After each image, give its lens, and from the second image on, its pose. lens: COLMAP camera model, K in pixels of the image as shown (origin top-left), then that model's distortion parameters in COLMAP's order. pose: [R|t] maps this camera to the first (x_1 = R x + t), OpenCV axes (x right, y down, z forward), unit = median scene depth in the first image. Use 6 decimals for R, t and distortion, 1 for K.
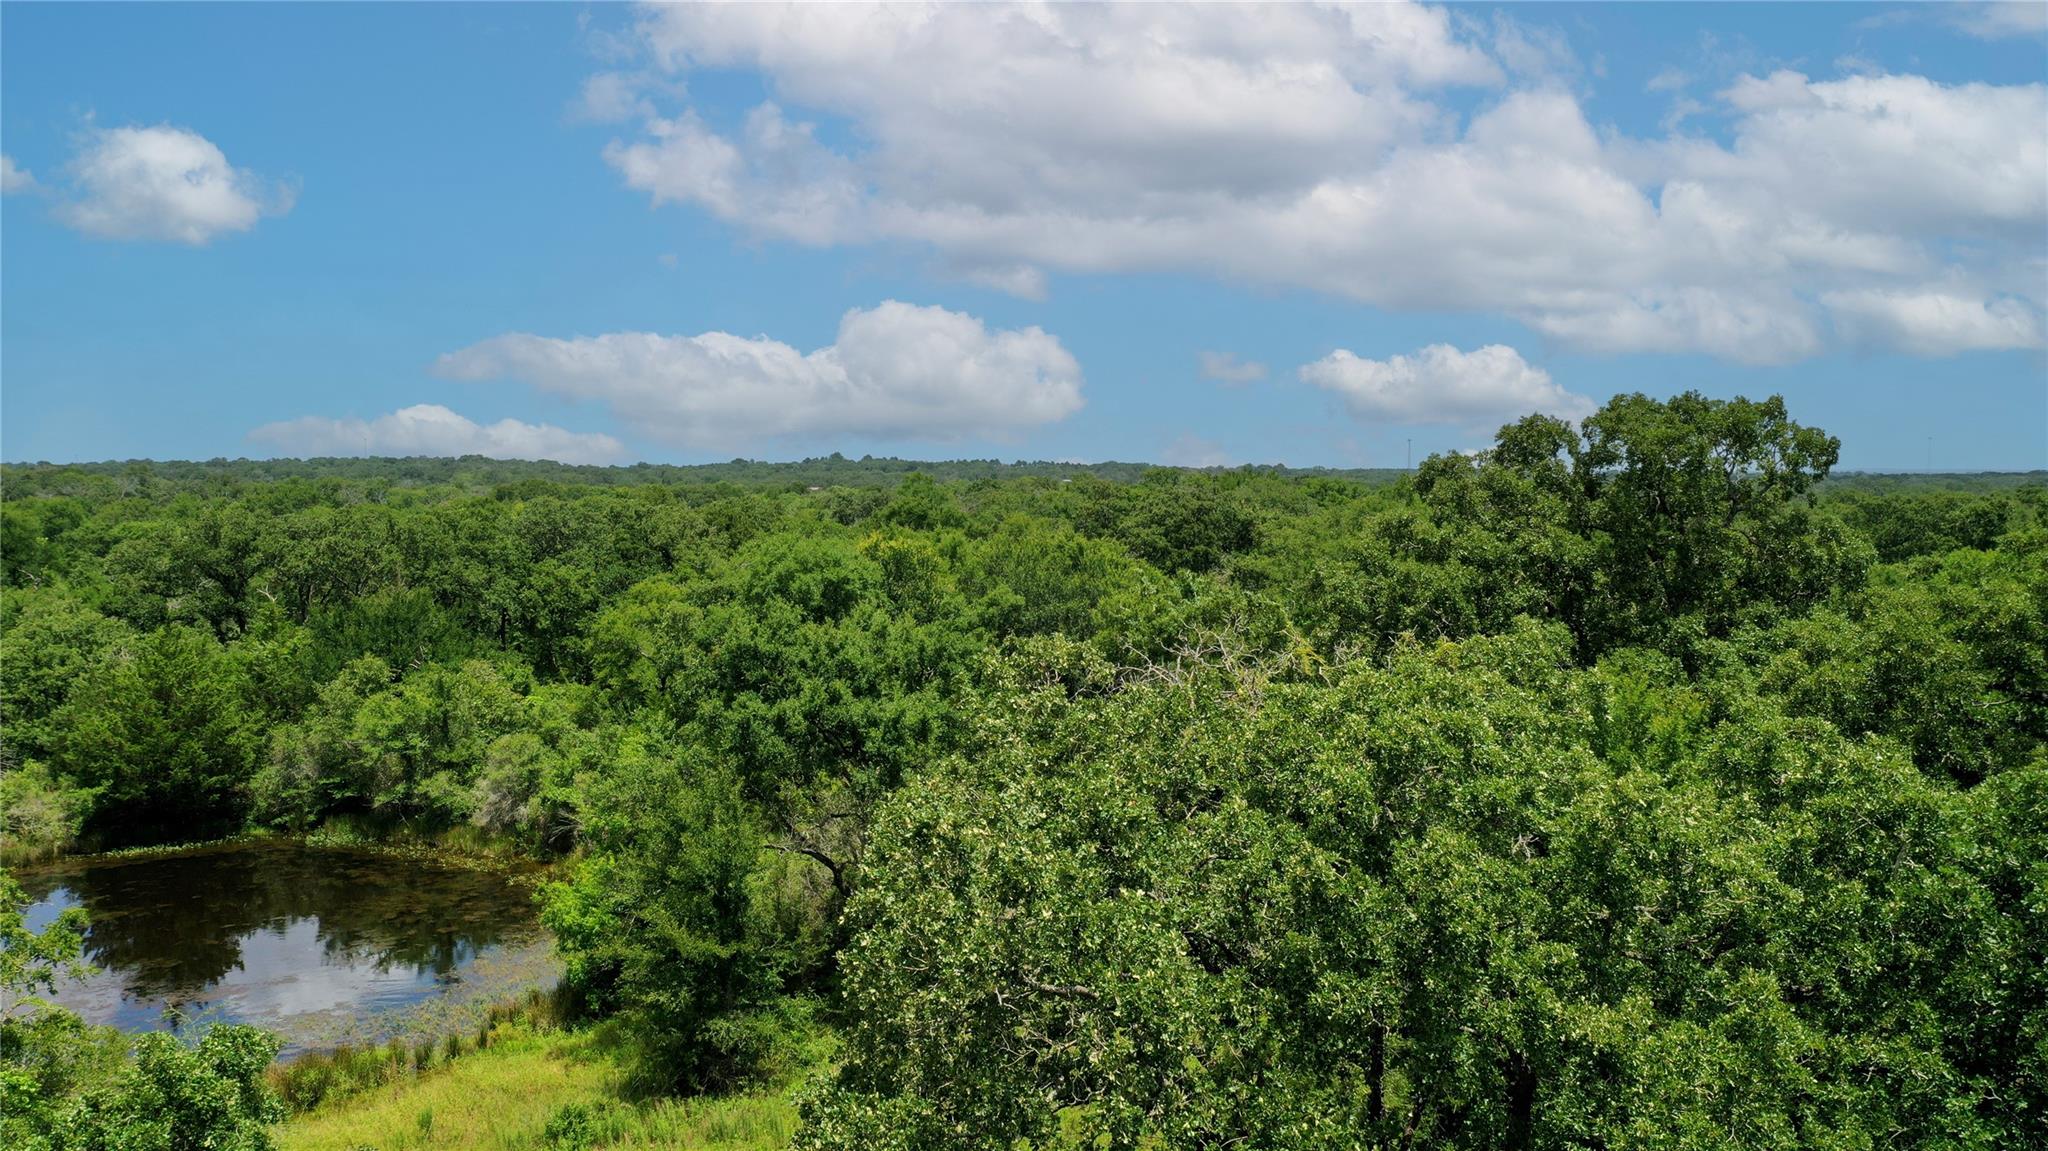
lens RADIAL K [[1610.2, 0, 1014.5], [0, 1610.2, 566.0], [0, 0, 1]] dist [0.004849, -0.012002]
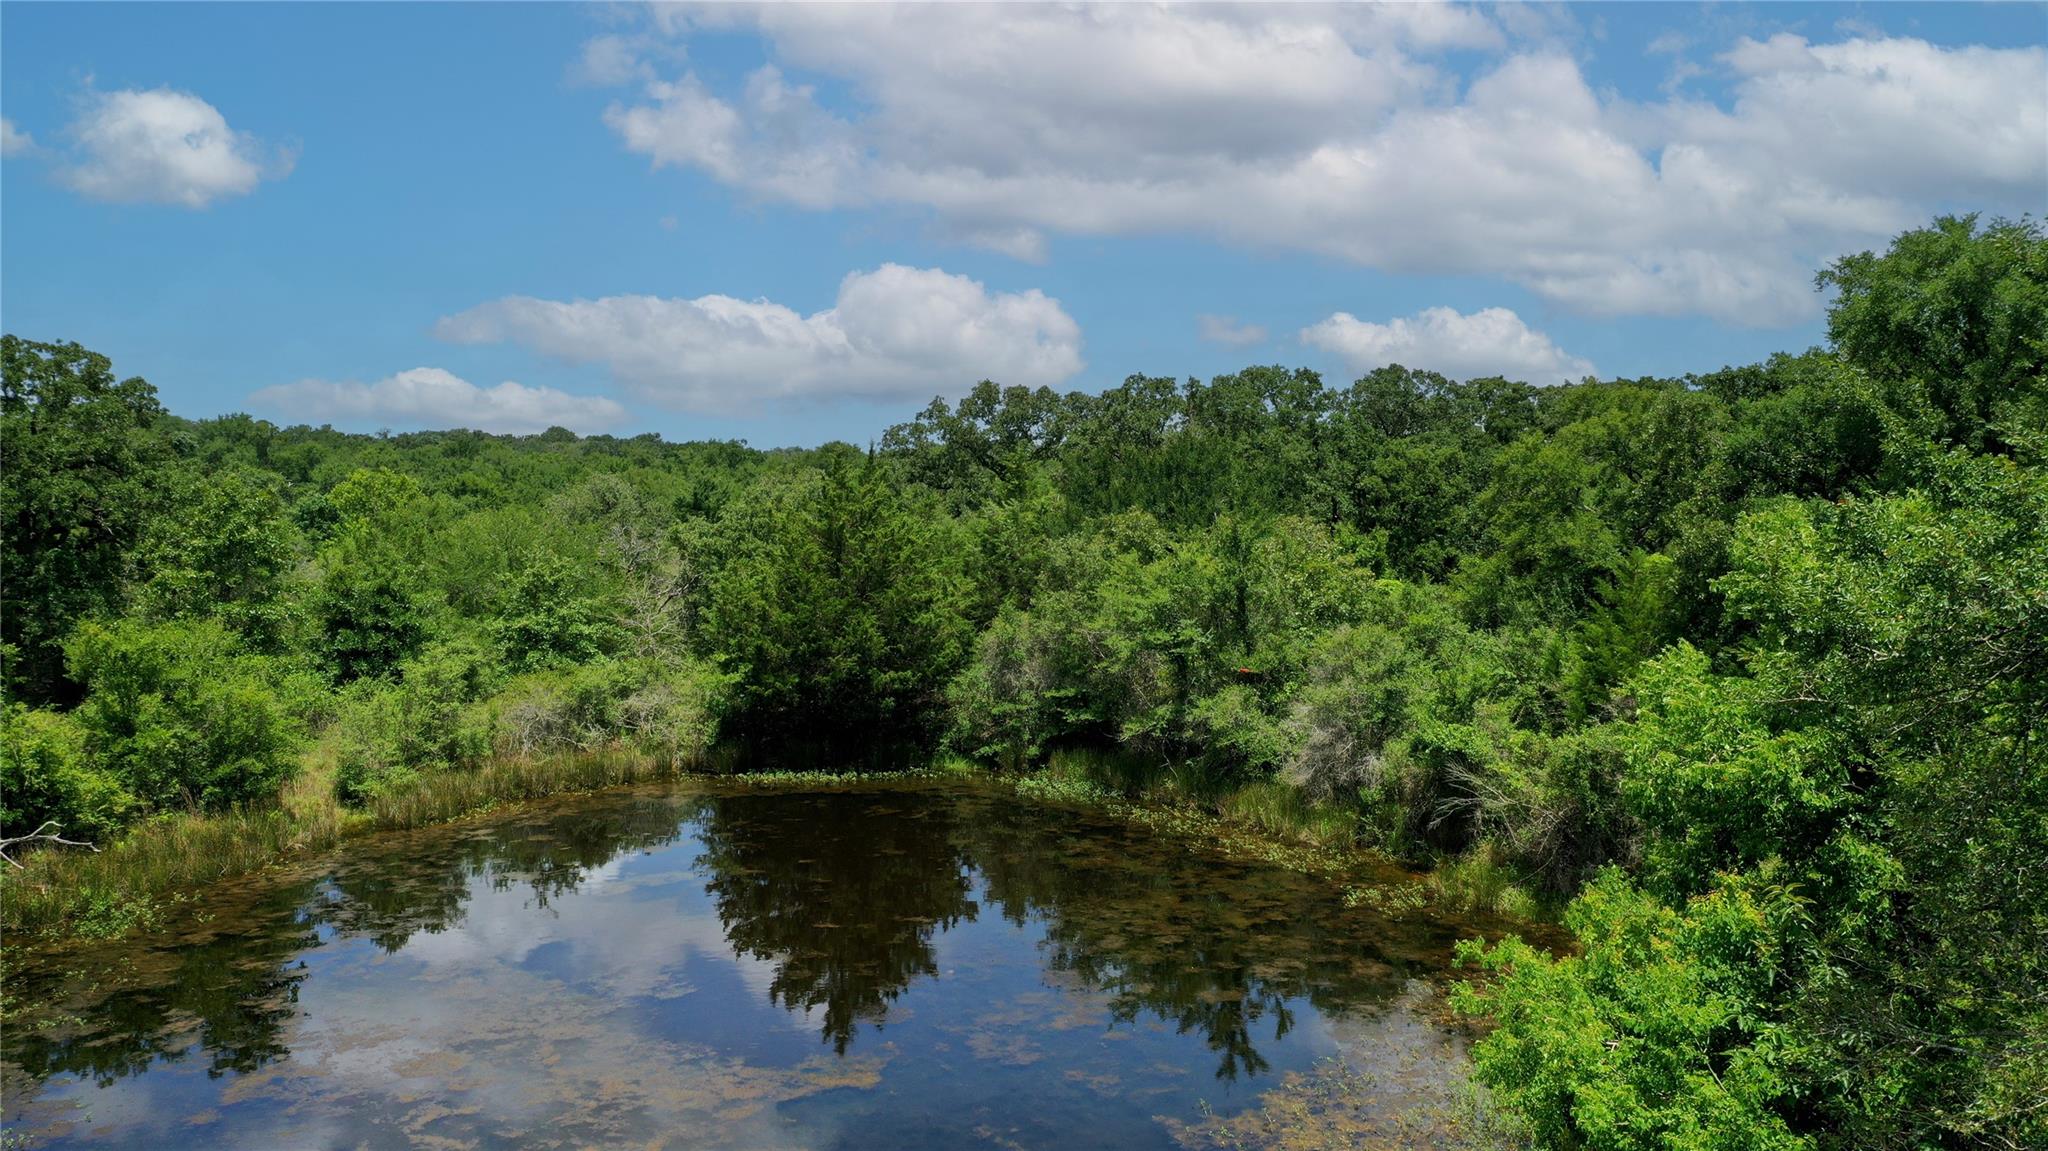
lens RADIAL K [[1610.2, 0, 1014.5], [0, 1610.2, 566.0], [0, 0, 1]] dist [0.004849, -0.012002]
pose [[0.878631, 0.025428, -0.476824, -0.153821], [-0.026565, 0.999638, 0.004358, 0.085219], [0.476762, 0.008838, 0.878988, 0.465262]]
